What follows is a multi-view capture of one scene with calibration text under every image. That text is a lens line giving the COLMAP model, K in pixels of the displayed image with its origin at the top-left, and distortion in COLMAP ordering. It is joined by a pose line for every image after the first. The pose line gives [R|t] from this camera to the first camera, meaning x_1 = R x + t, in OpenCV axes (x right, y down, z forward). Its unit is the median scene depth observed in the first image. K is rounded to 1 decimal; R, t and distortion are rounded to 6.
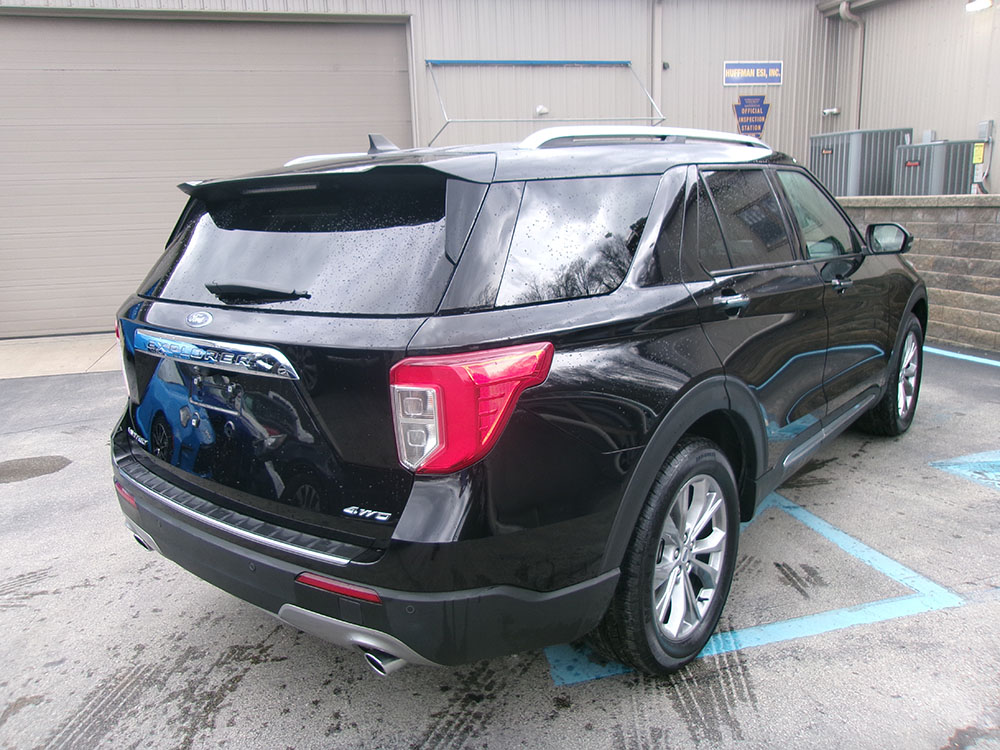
lens RADIAL K [[770.4, 0, 494.7], [0, 770.4, 379.4], [0, 0, 1]] dist [-0.029300, 0.061092]
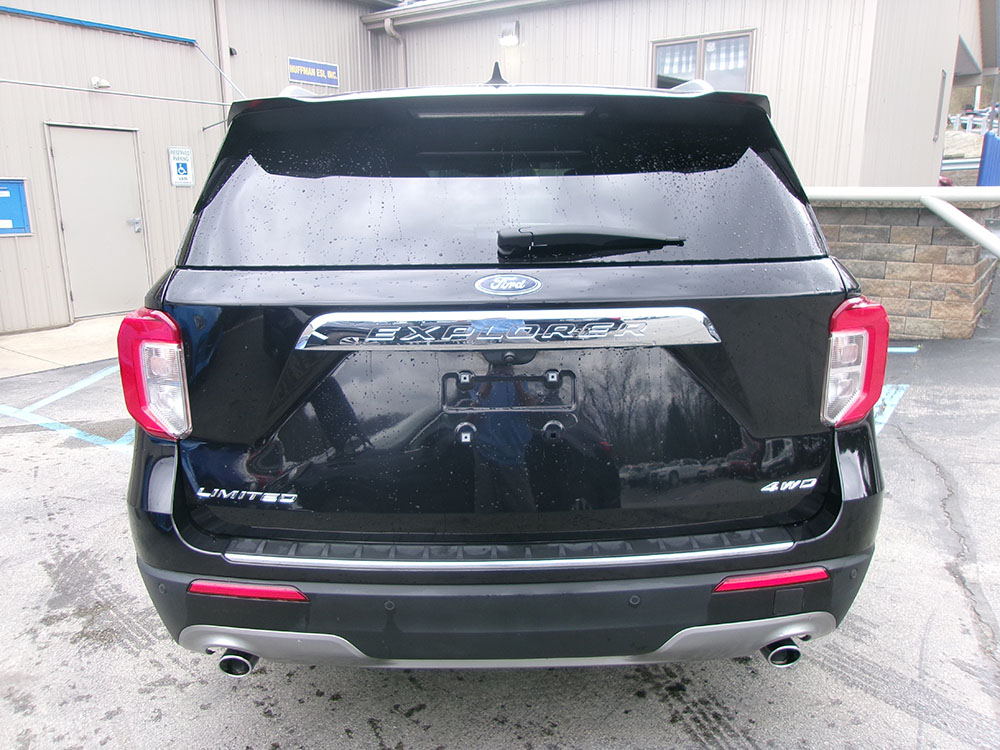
lens RADIAL K [[770.4, 0, 494.7], [0, 770.4, 378.2], [0, 0, 1]] dist [-0.029300, 0.061092]
pose [[0.763408, -0.119069, 0.634847, -0.421199], [0.127427, 0.991309, 0.032694, -0.008387], [-0.633223, 0.055938, 0.771946, 0.230952]]
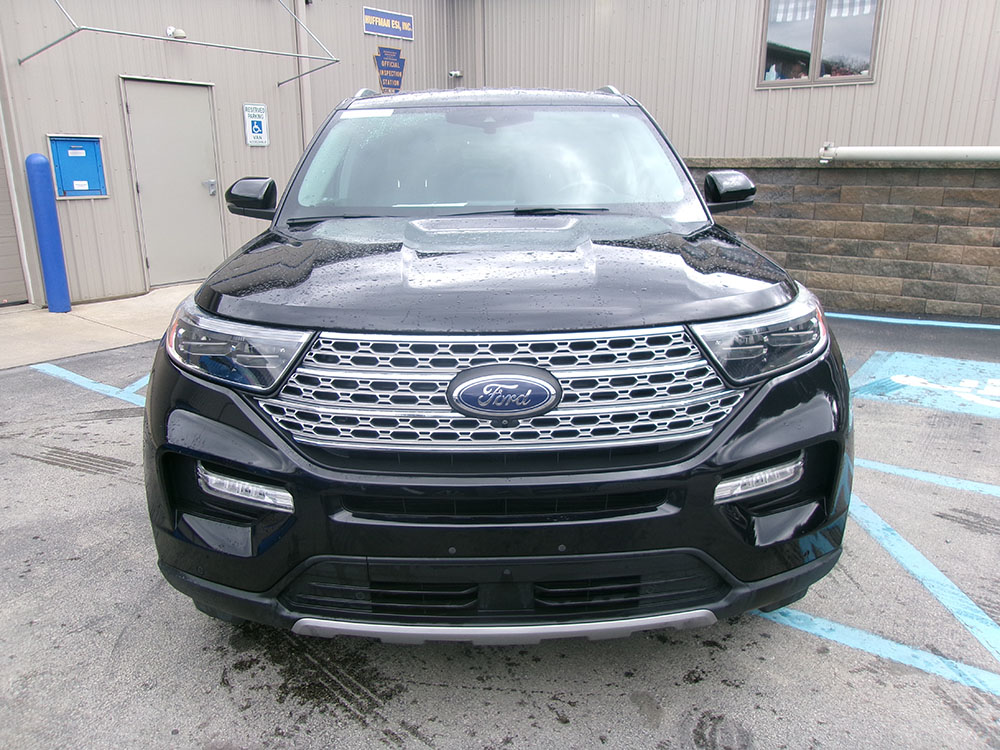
lens RADIAL K [[770.4, 0, 493.2], [0, 770.4, 379.4], [0, 0, 1]] dist [-0.029300, 0.061092]
pose [[0.786725, -0.137937, 0.601696, -0.473485], [0.117739, 0.990351, 0.073090, -0.047556], [-0.605972, 0.013341, 0.795374, 0.436878]]
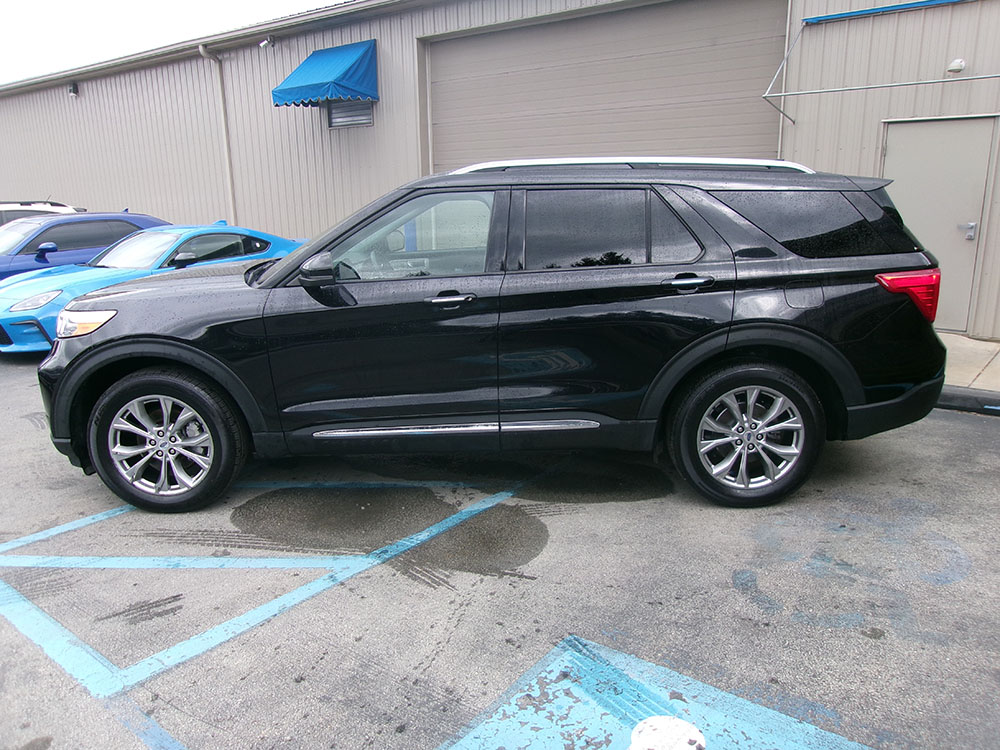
lens RADIAL K [[770.4, 0, 495.1], [0, 770.4, 375.9], [0, 0, 1]] dist [-0.029300, 0.061092]
pose [[0.587846, 0.223681, -0.777434, 1.001912], [-0.190663, 0.972250, 0.135565, -0.187342], [0.786184, 0.068536, 0.614181, 0.531253]]
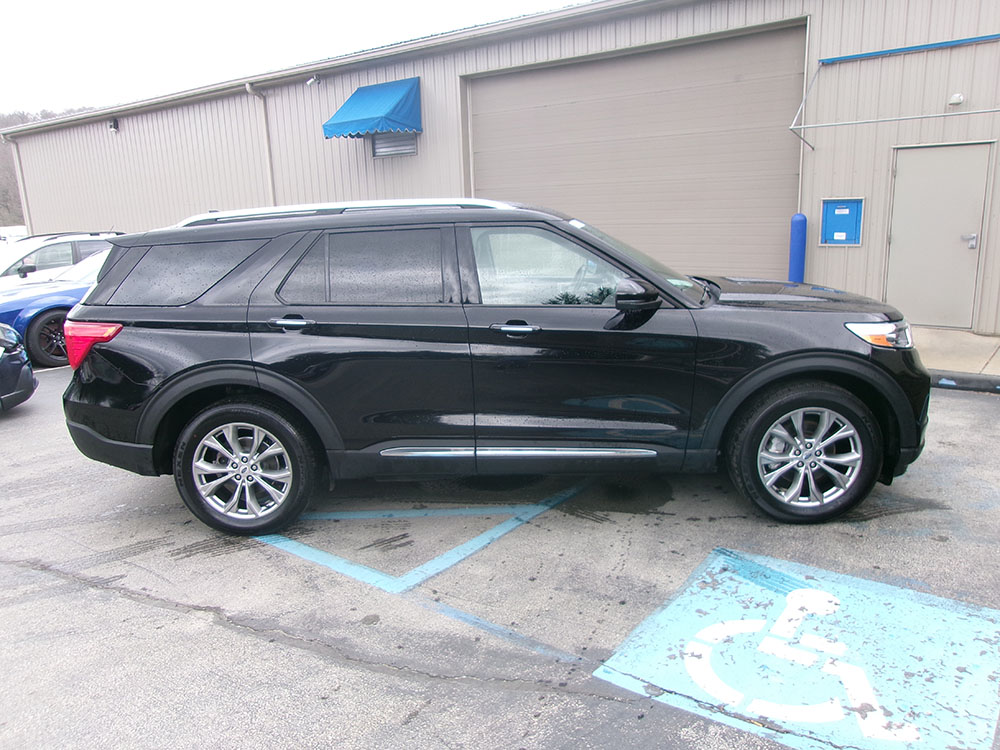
lens RADIAL K [[770.4, 0, 494.2], [0, 770.4, 376.9], [0, 0, 1]] dist [-0.029300, 0.061092]
pose [[0.603892, 0.193080, -0.773327, 1.073173], [-0.168537, 0.979211, 0.112874, -0.143809], [0.779044, 0.062170, 0.623879, 0.225705]]
